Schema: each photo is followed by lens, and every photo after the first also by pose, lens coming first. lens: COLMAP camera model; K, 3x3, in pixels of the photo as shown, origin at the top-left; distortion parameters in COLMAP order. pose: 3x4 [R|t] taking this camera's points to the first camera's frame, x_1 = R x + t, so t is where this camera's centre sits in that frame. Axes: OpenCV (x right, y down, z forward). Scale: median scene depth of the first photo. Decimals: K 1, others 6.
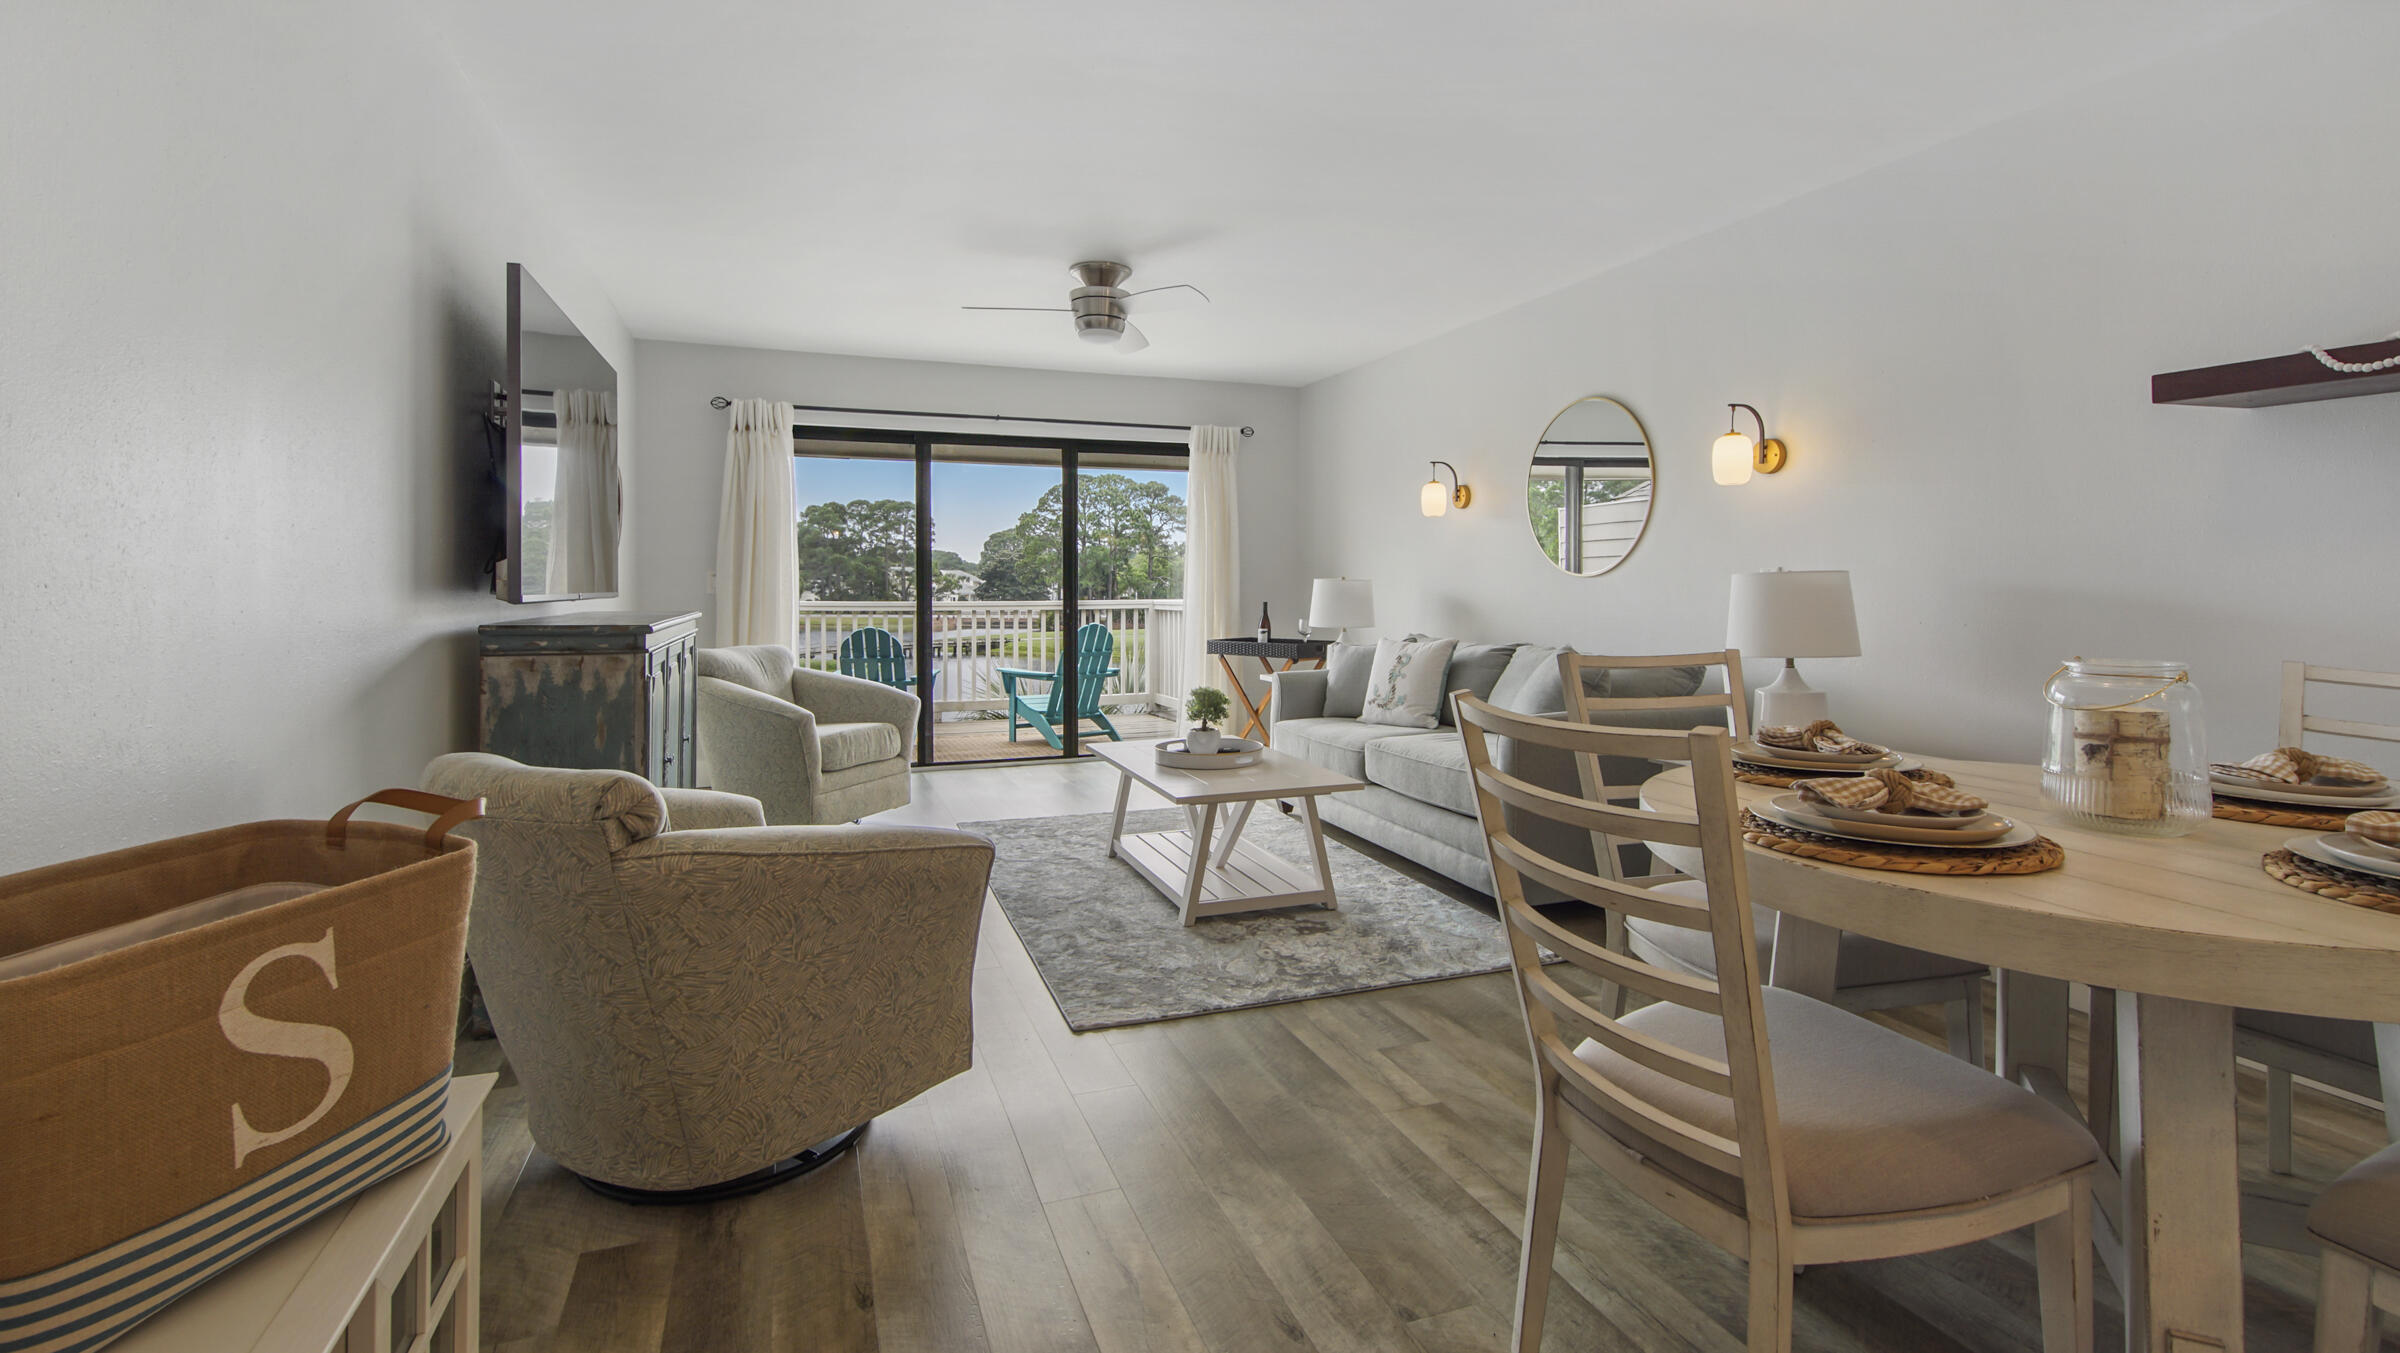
lens RADIAL K [[1109.2, 0, 1209.2], [0, 1109.2, 683.0], [0, 0, 1]] dist [0.002734, -0.000060]
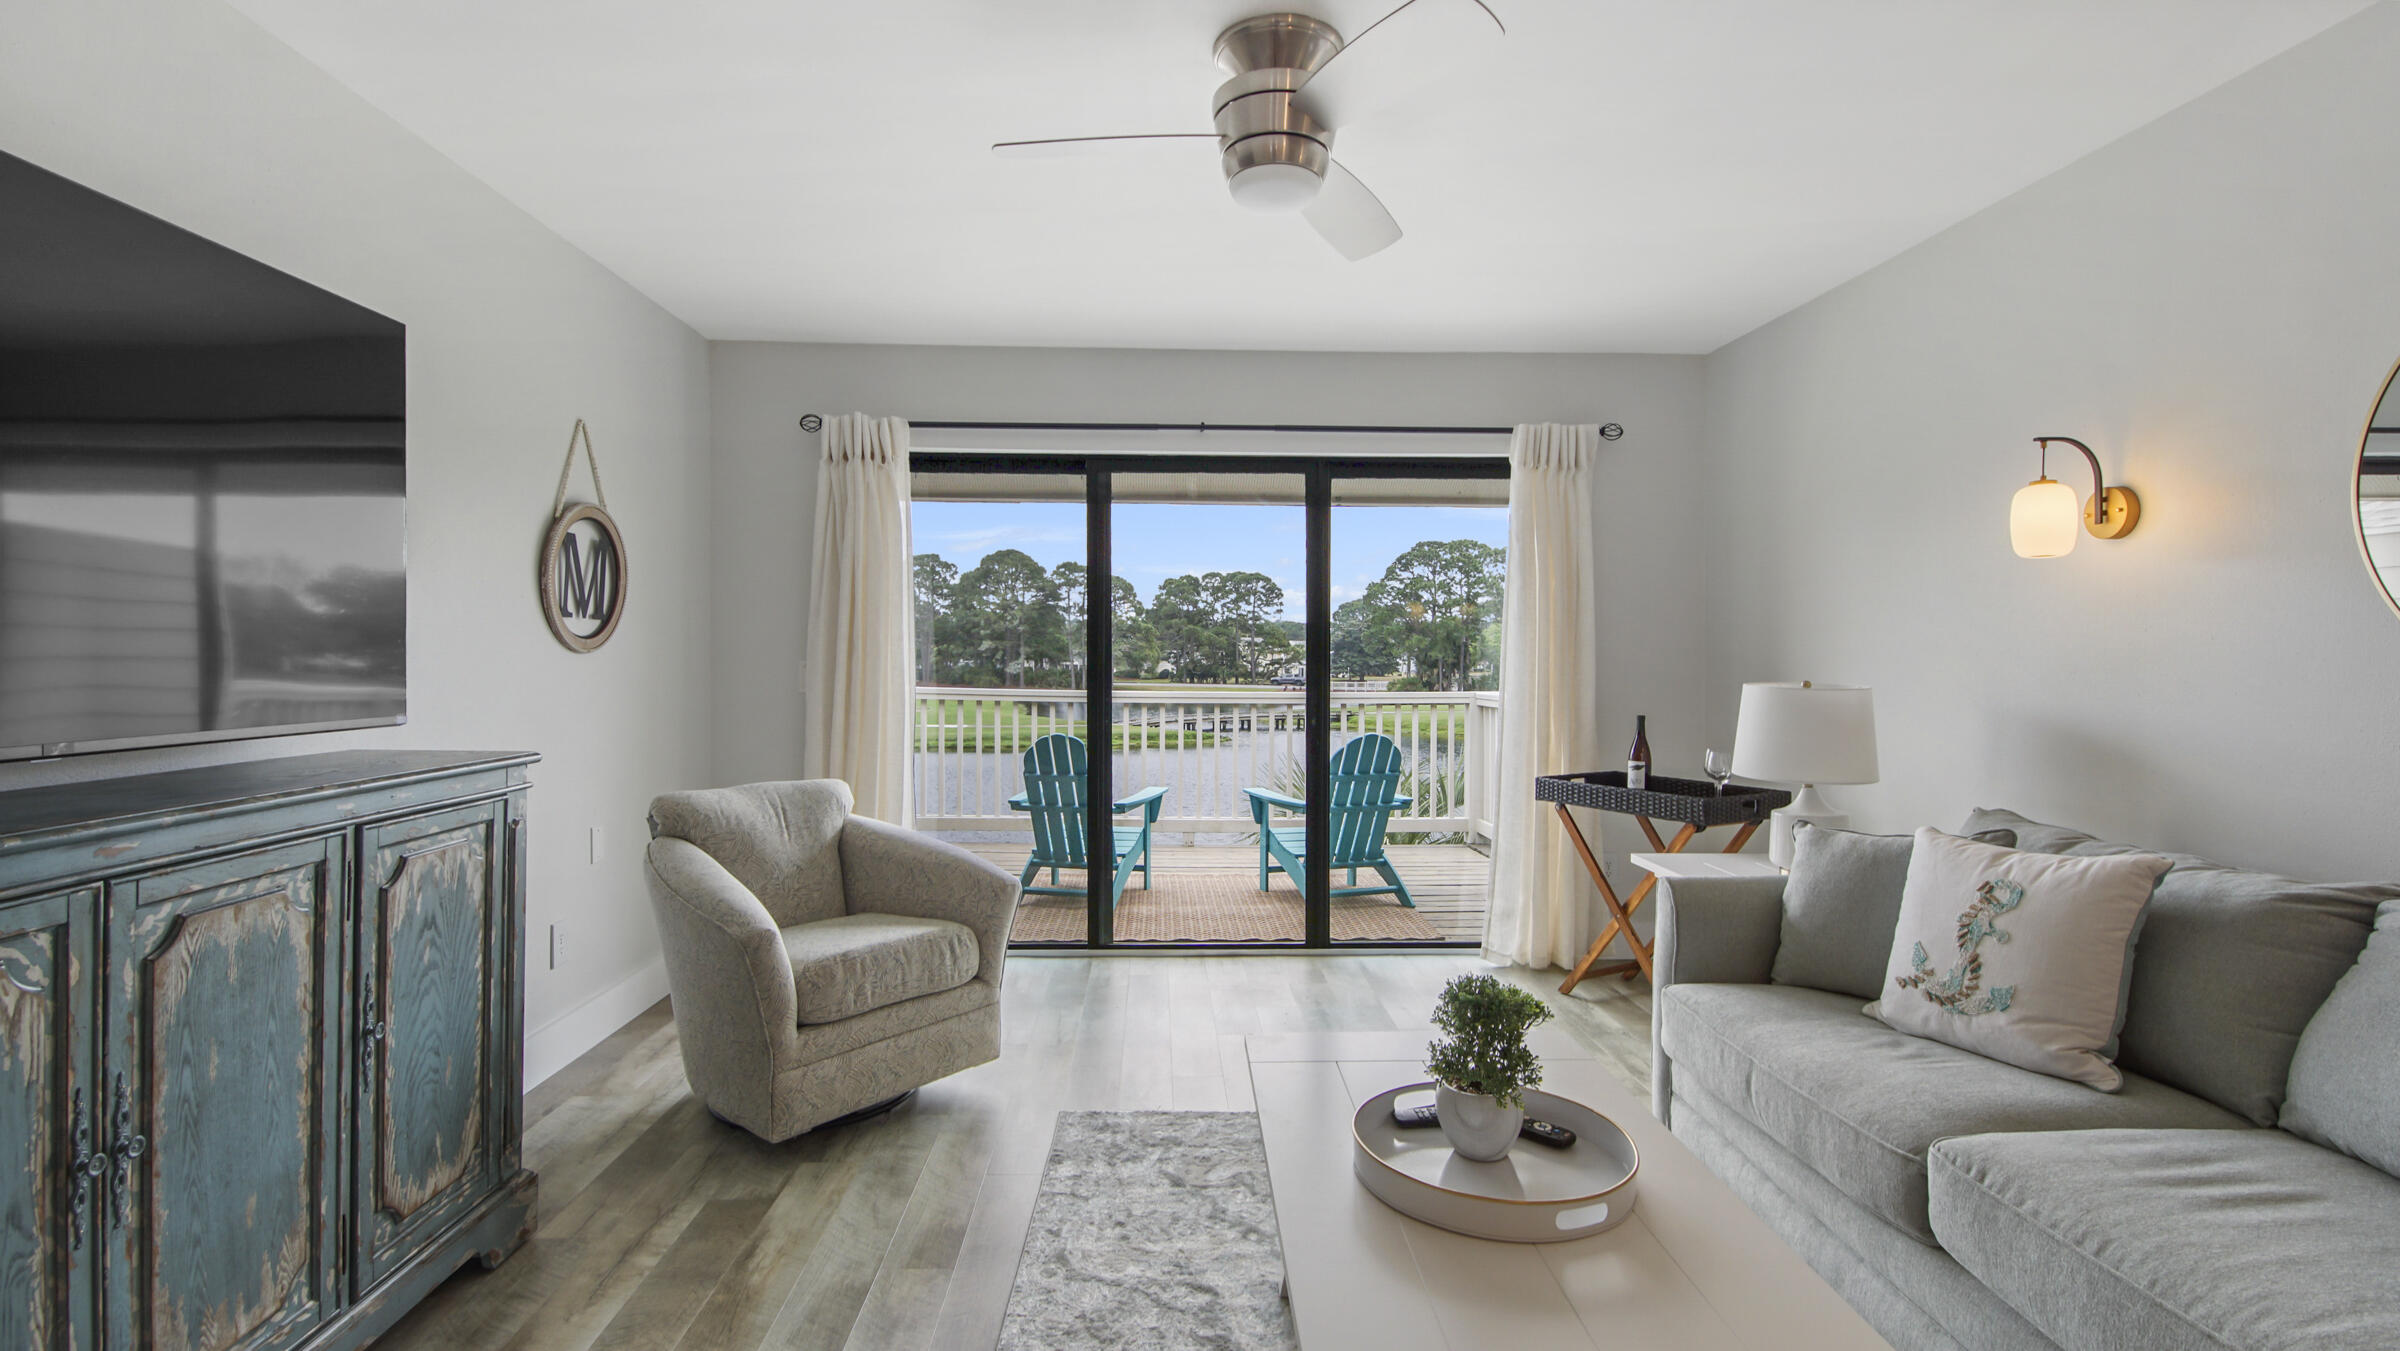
lens RADIAL K [[1109.2, 0, 1209.2], [0, 1109.2, 682.0], [0, 0, 1]] dist [0.002734, -0.000060]
pose [[0.950092, 0.010995, -0.311776, 0.016158], [-0.030601, 0.997844, -0.058062, -0.049738], [0.310466, 0.064705, 0.948380, 0.373753]]
